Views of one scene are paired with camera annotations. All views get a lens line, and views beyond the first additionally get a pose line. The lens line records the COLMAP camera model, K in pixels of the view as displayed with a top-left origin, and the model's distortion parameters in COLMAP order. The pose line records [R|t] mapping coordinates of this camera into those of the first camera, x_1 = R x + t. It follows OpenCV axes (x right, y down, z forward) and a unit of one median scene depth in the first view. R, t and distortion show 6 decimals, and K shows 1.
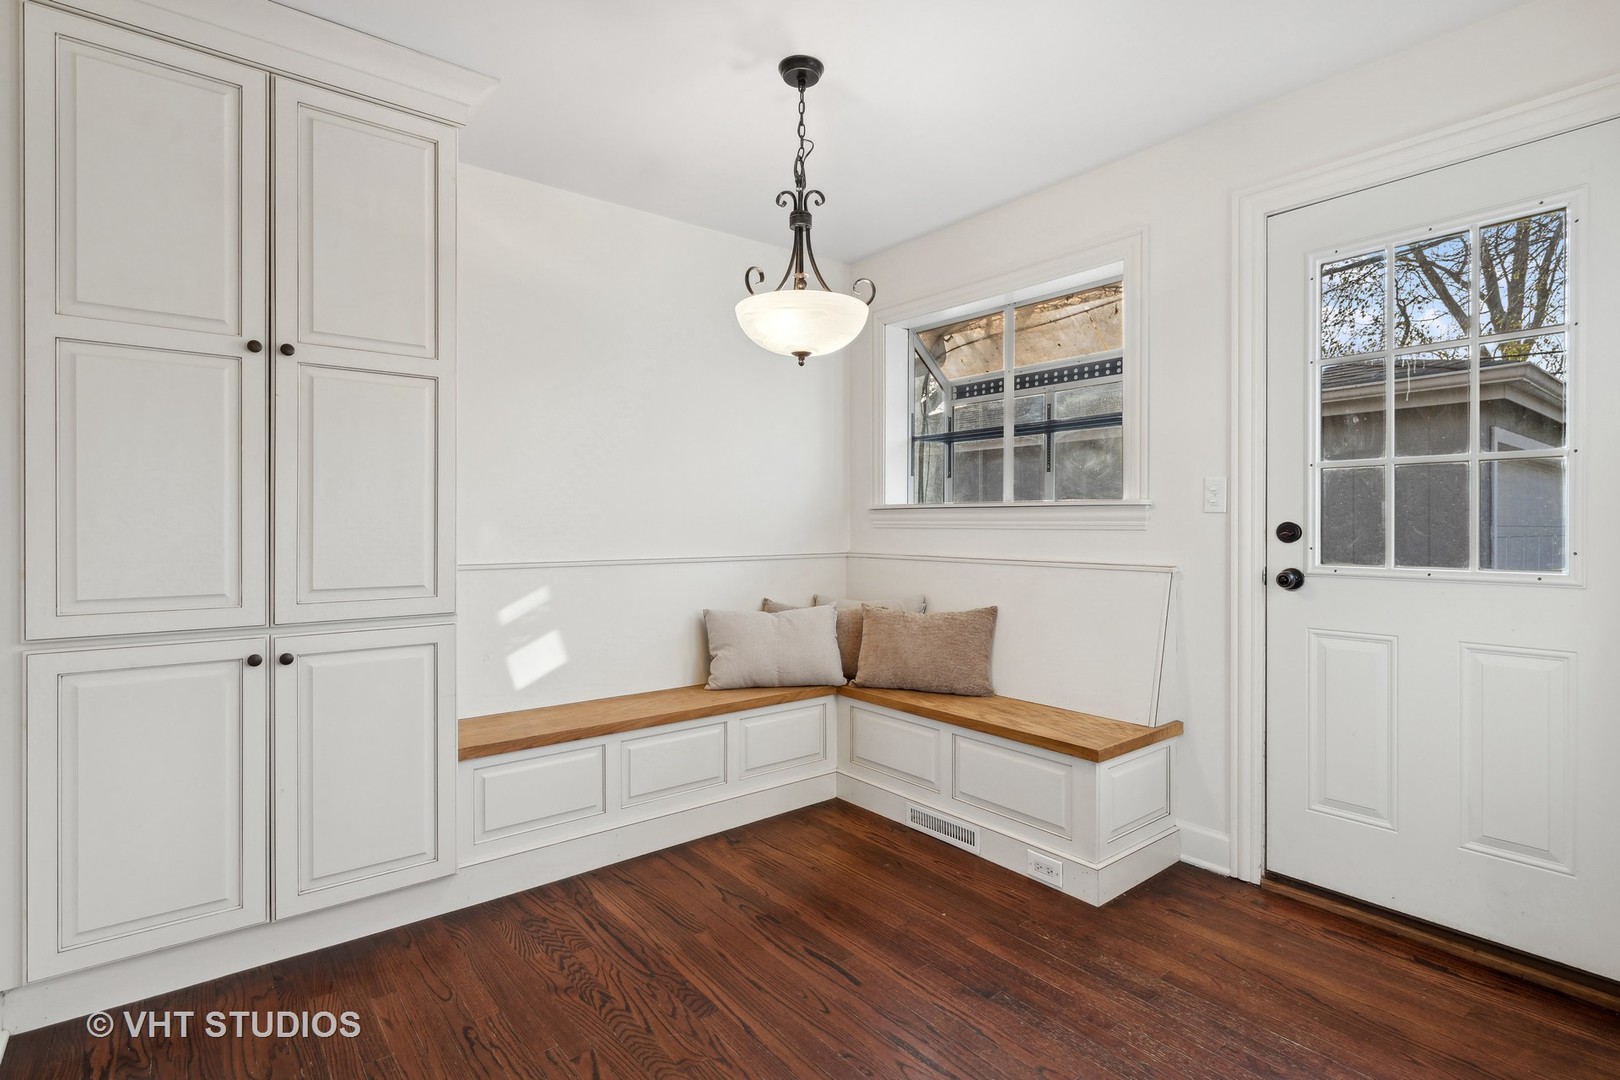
lens RADIAL K [[790.1, 0, 812.2], [0, 790.1, 528.5], [0, 0, 1]] dist [-0.005771, 0.000038]
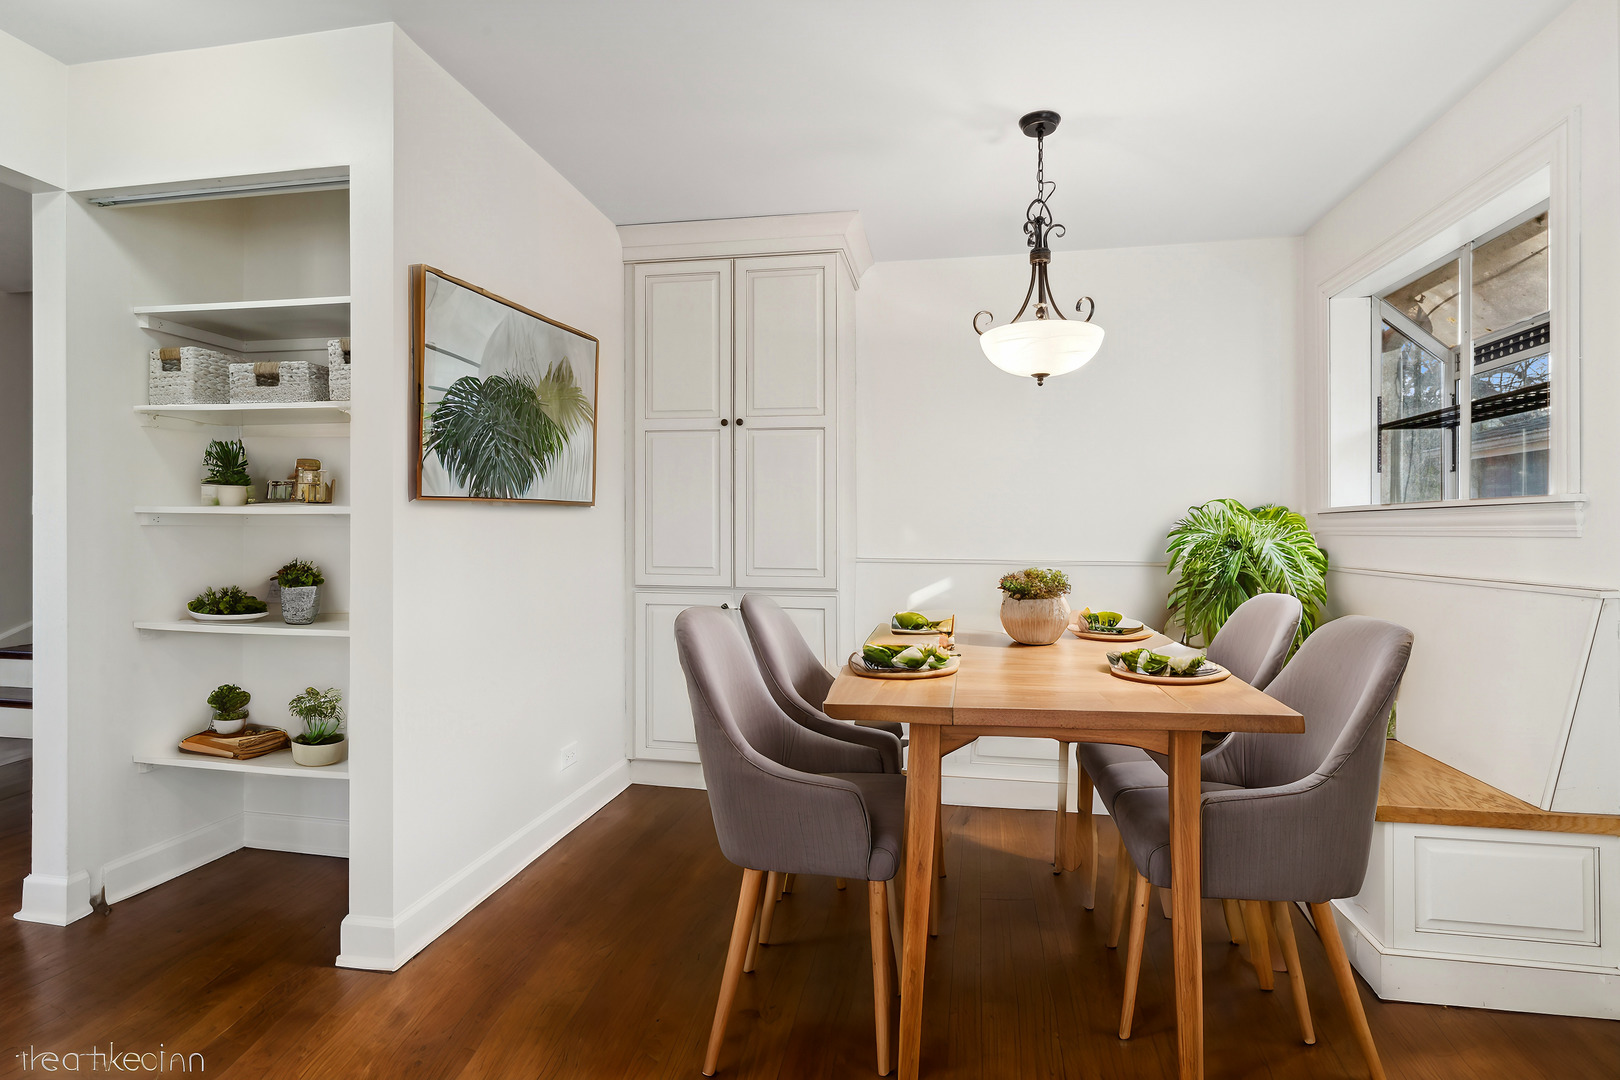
lens RADIAL K [[790.1, 0, 812.2], [0, 790.1, 528.5], [0, 0, 1]] dist [-0.005771, 0.000038]
pose [[0.656244, 0.001618, -0.754547, 0.619067], [-0.009882, 0.999930, -0.006450, 0.006407], [0.754484, 0.011689, 0.656214, 0.021962]]
